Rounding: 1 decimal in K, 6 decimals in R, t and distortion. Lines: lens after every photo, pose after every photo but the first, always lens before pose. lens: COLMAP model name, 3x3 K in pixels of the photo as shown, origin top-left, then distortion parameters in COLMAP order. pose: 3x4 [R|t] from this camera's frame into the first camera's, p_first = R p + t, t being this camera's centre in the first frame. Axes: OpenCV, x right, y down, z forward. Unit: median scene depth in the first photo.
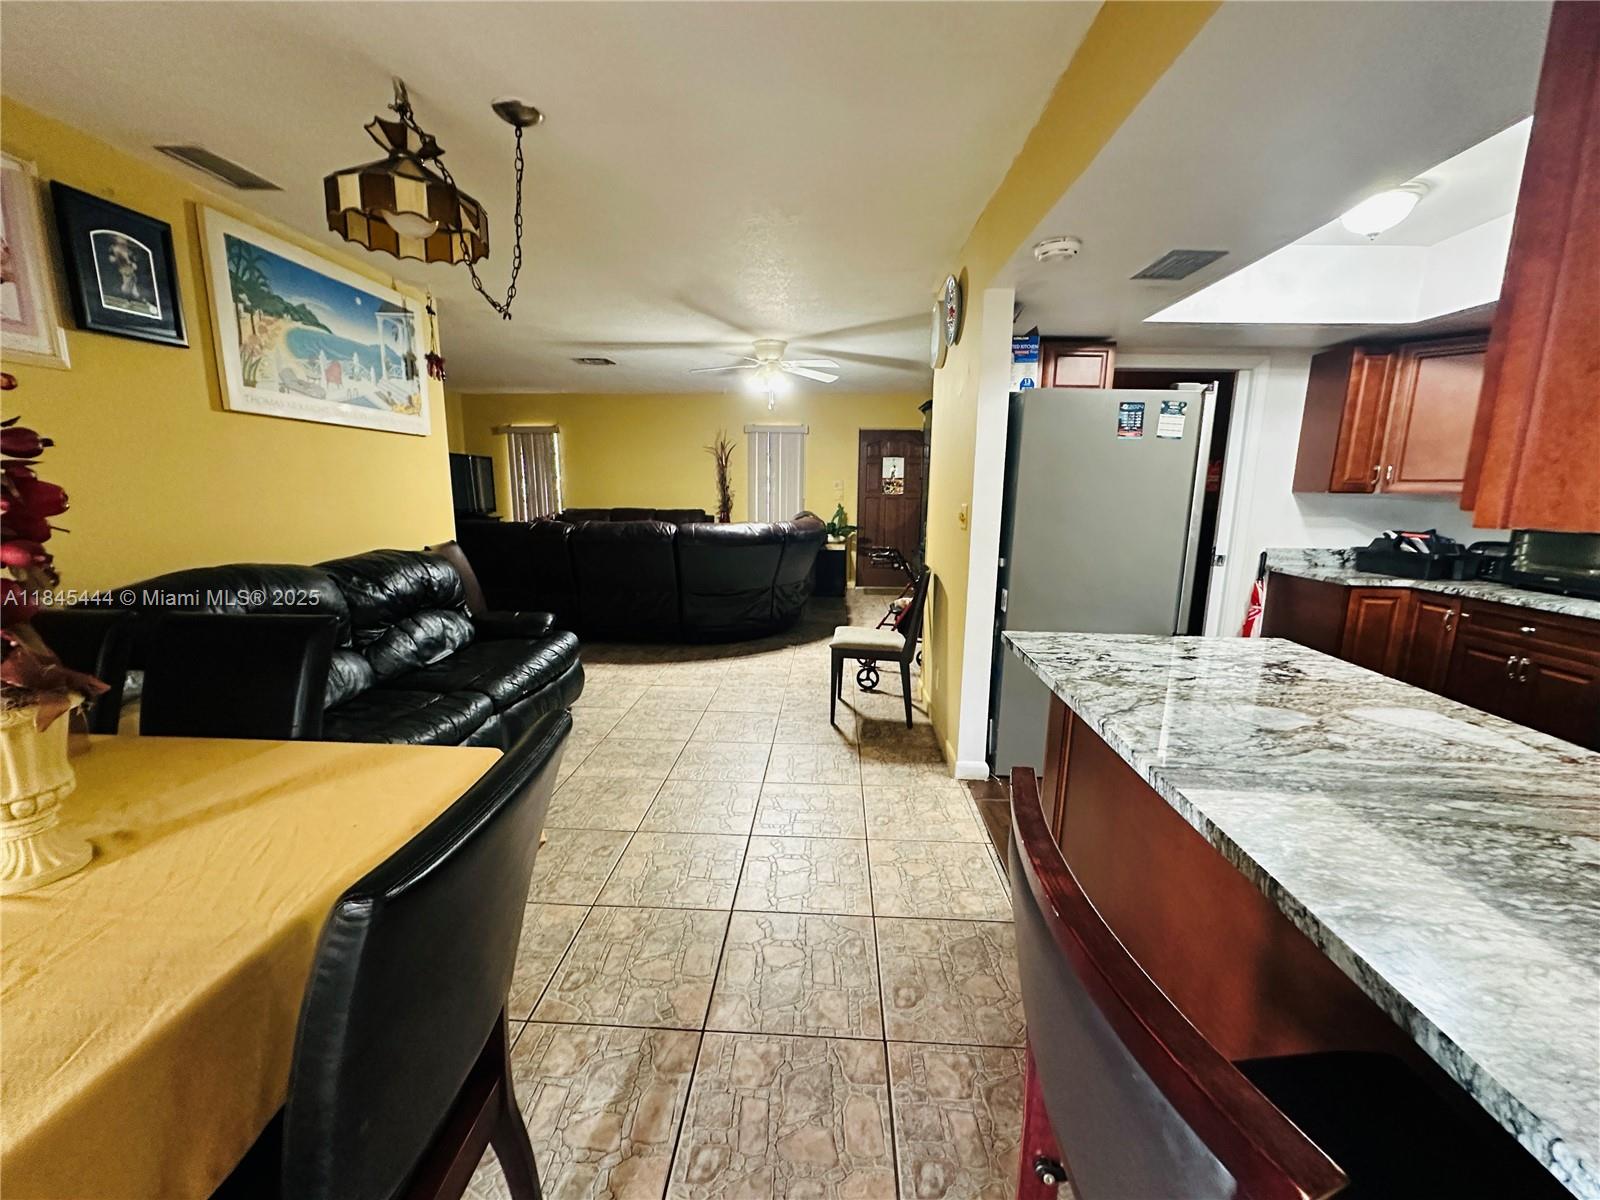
lens RADIAL K [[639.4, 0, 800.0], [0, 639.4, 600.0], [0, 0, 1]] dist [-0.001114, -0.000105]
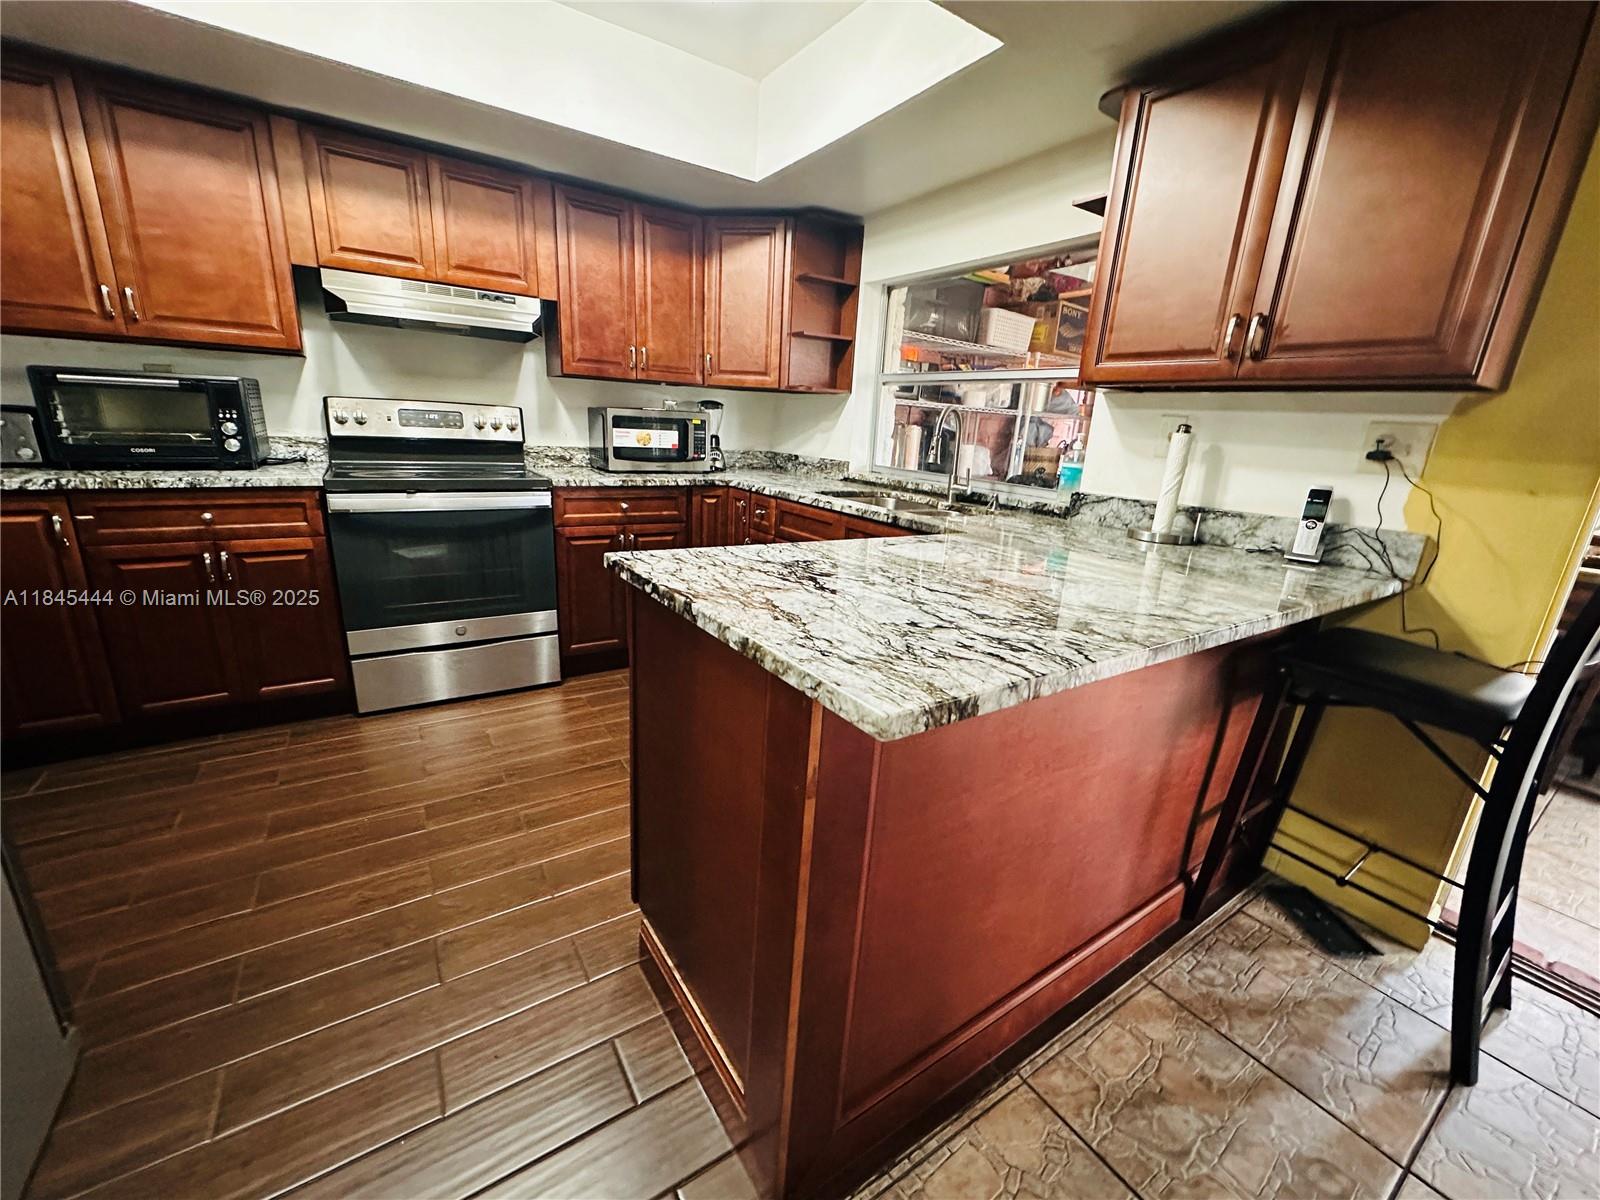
lens RADIAL K [[639.4, 0, 800.0], [0, 639.4, 600.0], [0, 0, 1]] dist [-0.001114, -0.000105]
pose [[-0.591606, -0.256713, 0.764265, 0.137714], [0.088169, 0.921666, 0.377833, -0.147628], [-0.801392, 0.290913, -0.522629, 1.395603]]
